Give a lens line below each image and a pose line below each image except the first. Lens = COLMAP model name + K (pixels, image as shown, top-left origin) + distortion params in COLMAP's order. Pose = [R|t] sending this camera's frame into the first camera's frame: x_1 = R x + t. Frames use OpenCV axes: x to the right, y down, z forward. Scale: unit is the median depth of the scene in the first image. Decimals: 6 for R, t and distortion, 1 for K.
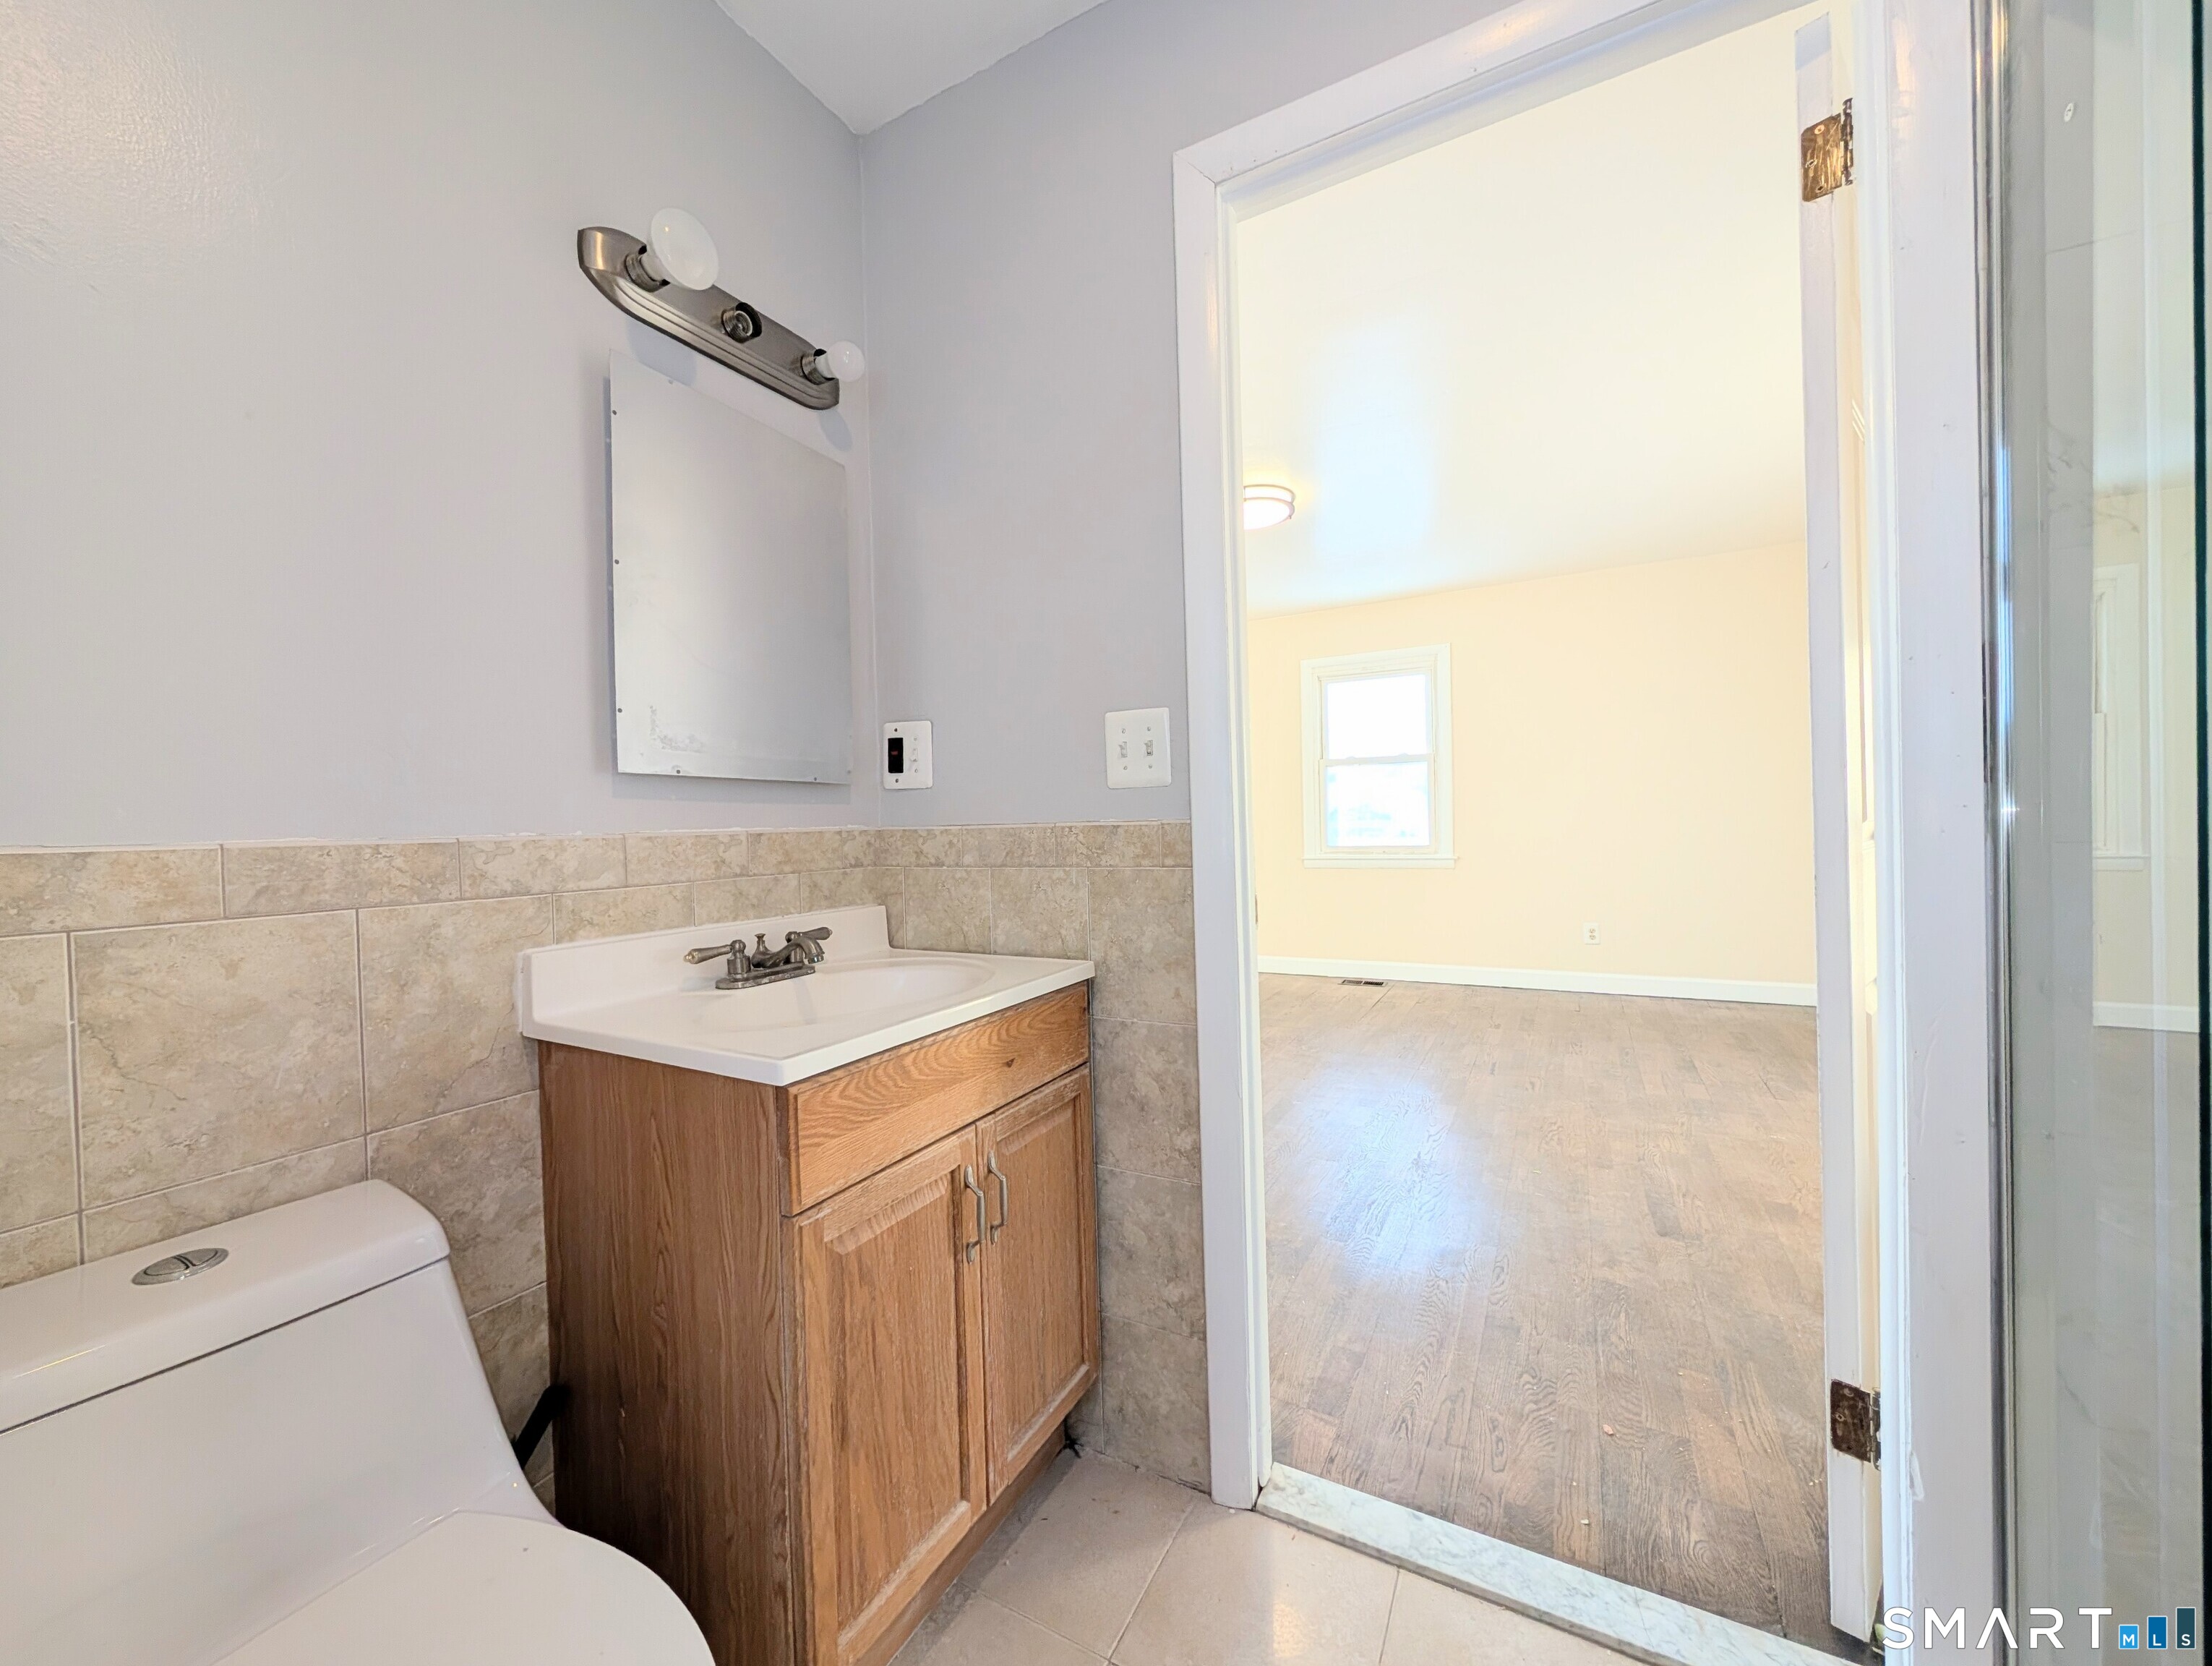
lens RADIAL K [[797.6, 0, 1123.8], [0, 797.6, 840.9], [0, 0, 1]] dist [0.000978, 0.000120]
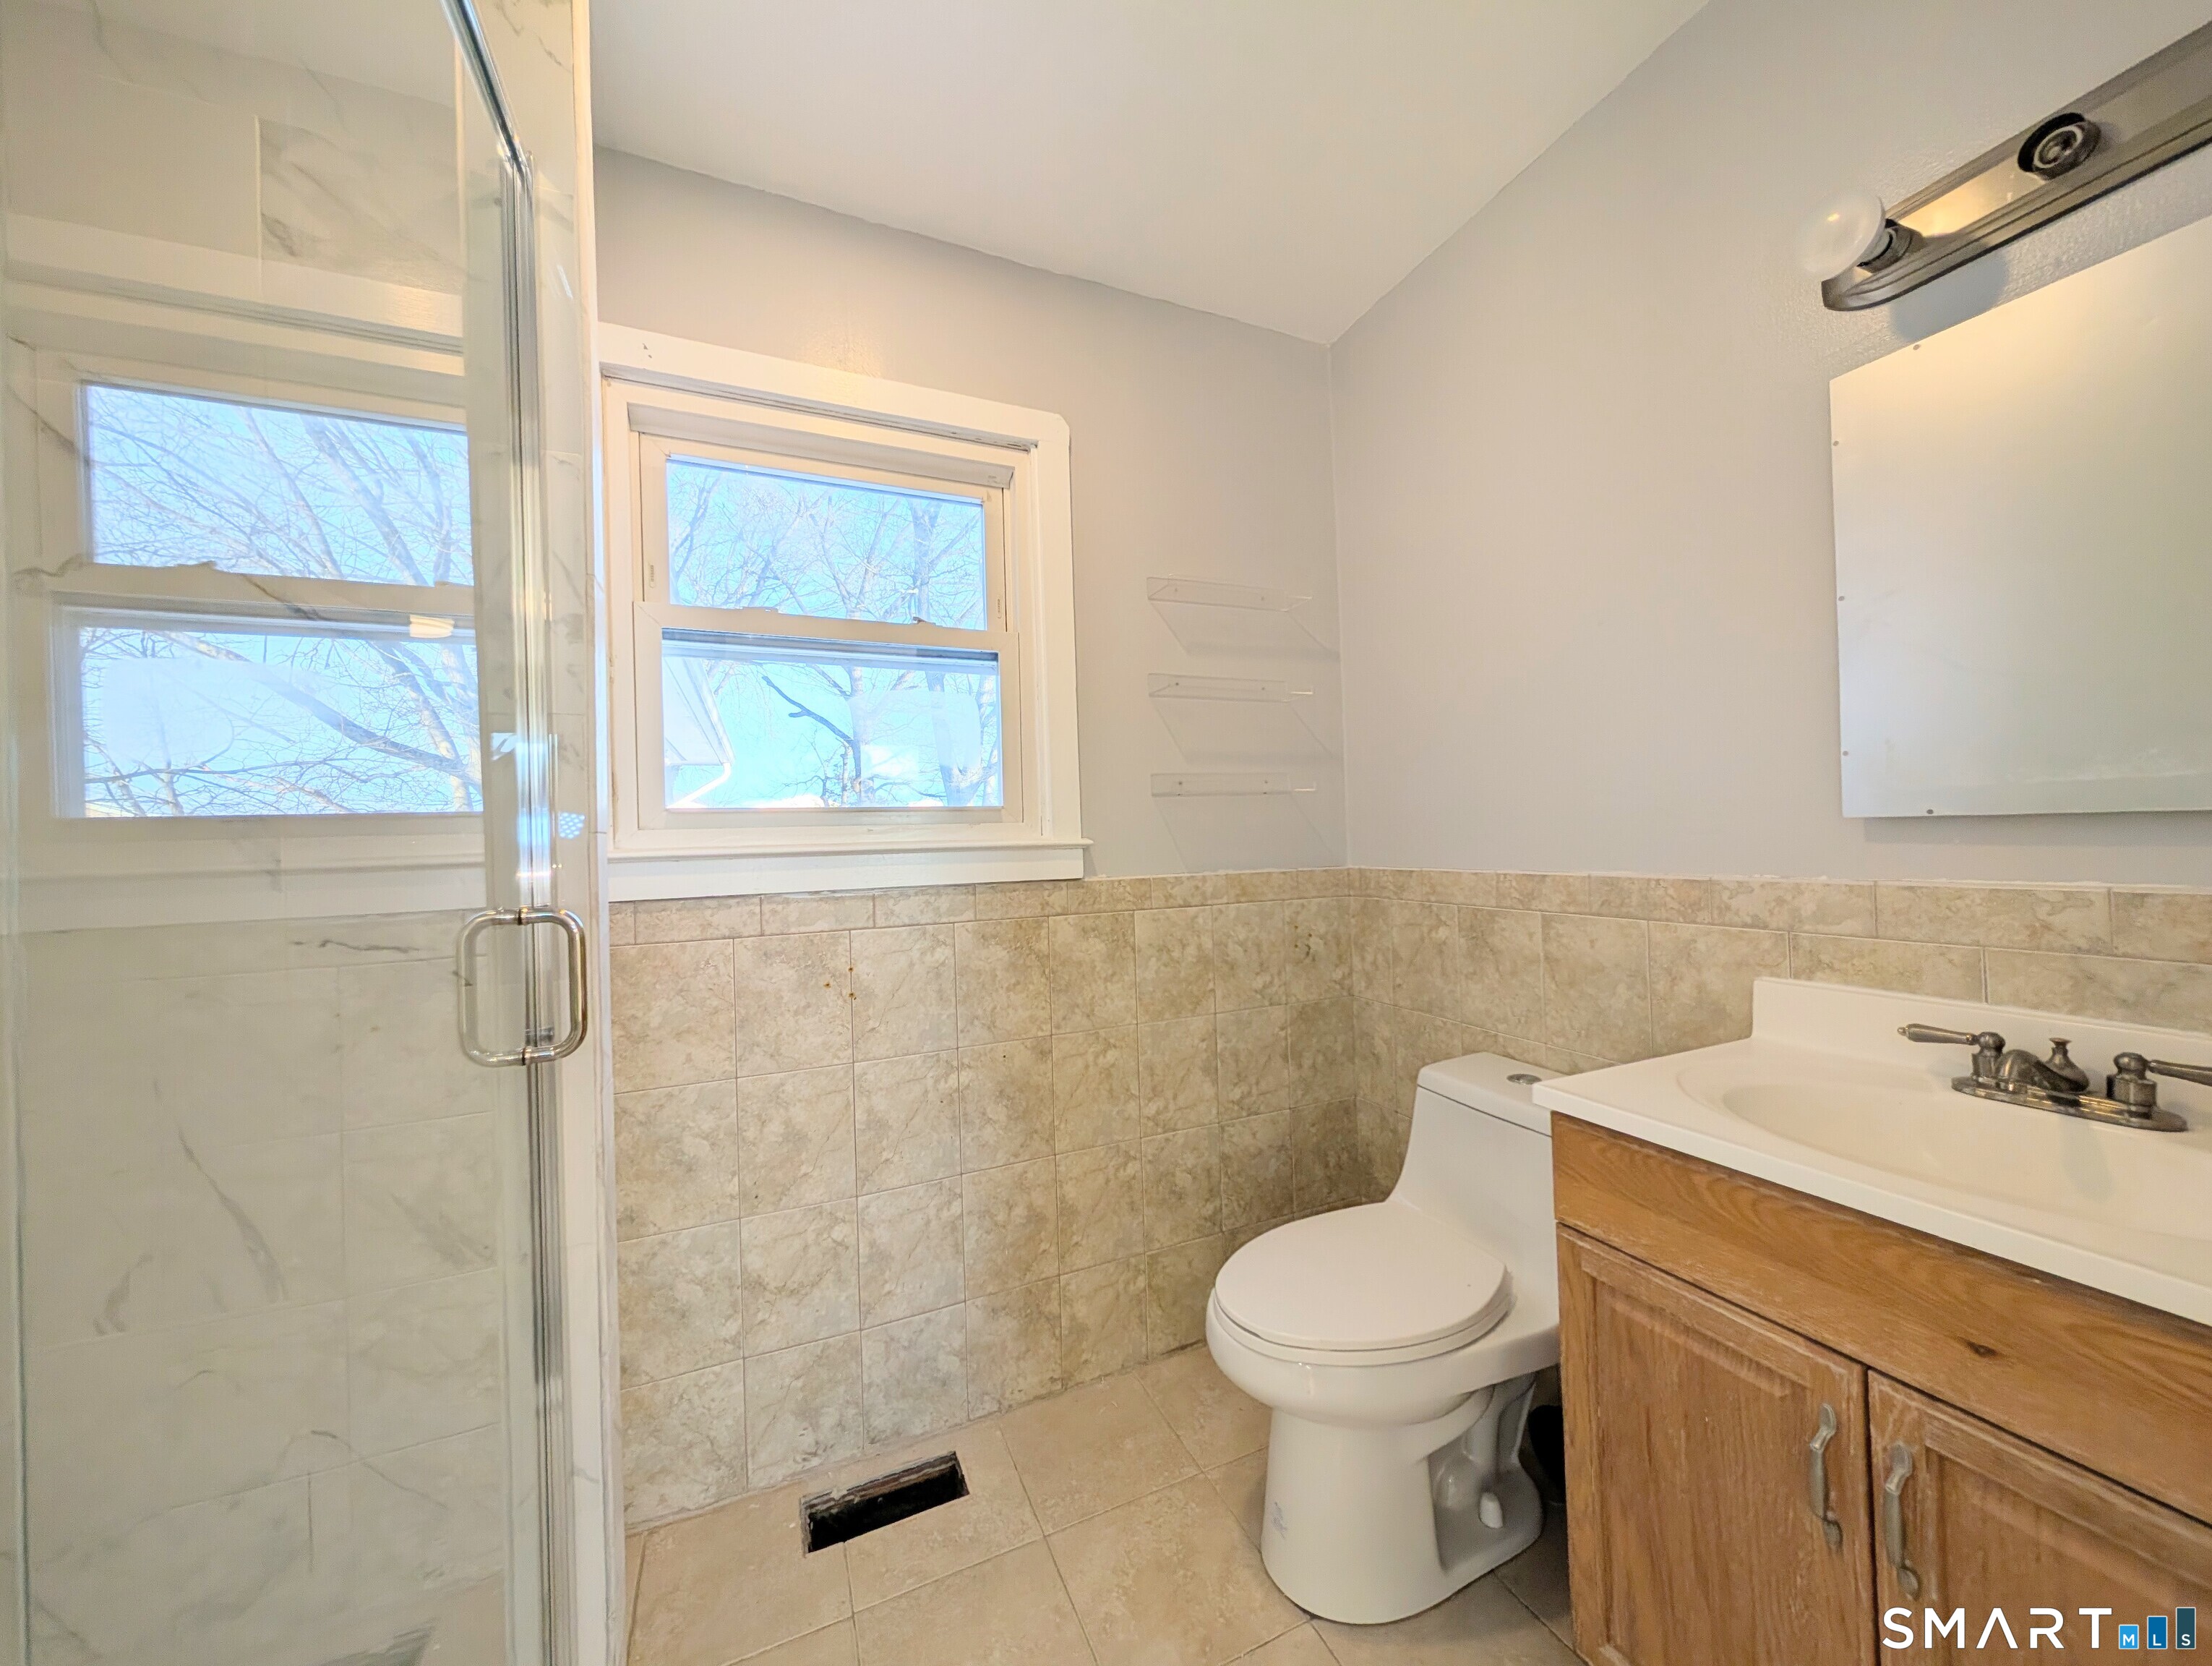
lens RADIAL K [[797.6, 0, 1115.3], [0, 797.6, 832.4], [0, 0, 1]] dist [0.000978, 0.000120]
pose [[-0.605085, 0.038588, -0.795225, 0.714961], [0.027520, 0.999242, 0.027548, -0.126992], [0.795685, -0.005215, -0.605688, 0.936412]]
